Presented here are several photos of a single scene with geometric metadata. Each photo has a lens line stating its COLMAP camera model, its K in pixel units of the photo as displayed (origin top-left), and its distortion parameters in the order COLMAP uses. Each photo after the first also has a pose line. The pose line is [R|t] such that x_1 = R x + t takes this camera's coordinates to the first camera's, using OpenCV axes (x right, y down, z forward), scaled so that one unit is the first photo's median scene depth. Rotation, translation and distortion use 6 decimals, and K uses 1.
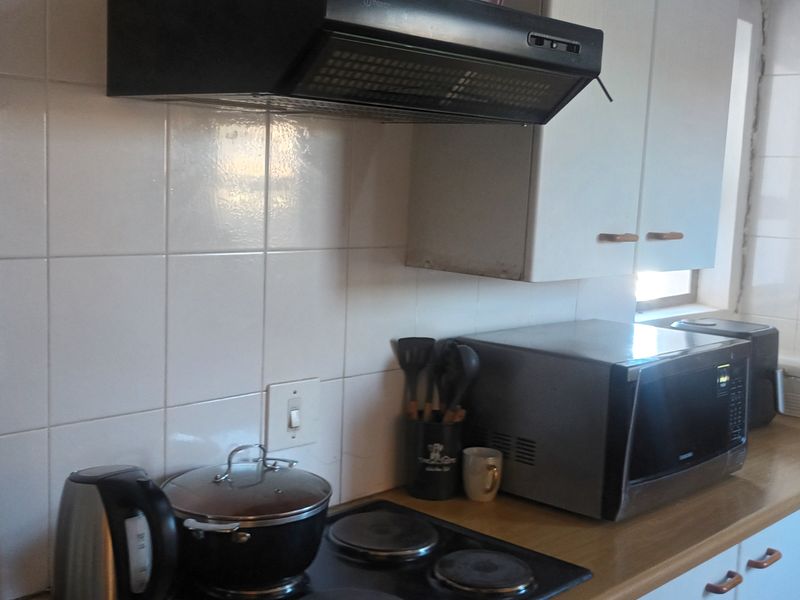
lens RADIAL K [[987.5, 0, 396.4], [0, 987.5, 299.7], [0, 0, 1]] dist [0.019809, 0.000000]
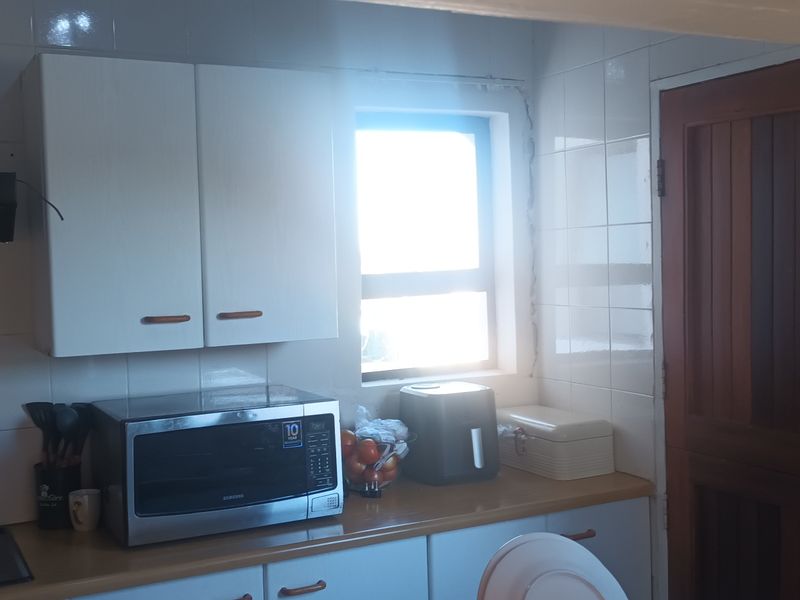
lens RADIAL K [[987.5, 0, 401.8], [0, 987.5, 302.0], [0, 0, 1]] dist [0.019809, 0.000000]
pose [[0.942984, -0.051906, -0.328765, 0.972360], [0.026489, 0.996335, -0.081327, 0.026822], [0.331782, 0.067982, 0.940904, -0.085931]]
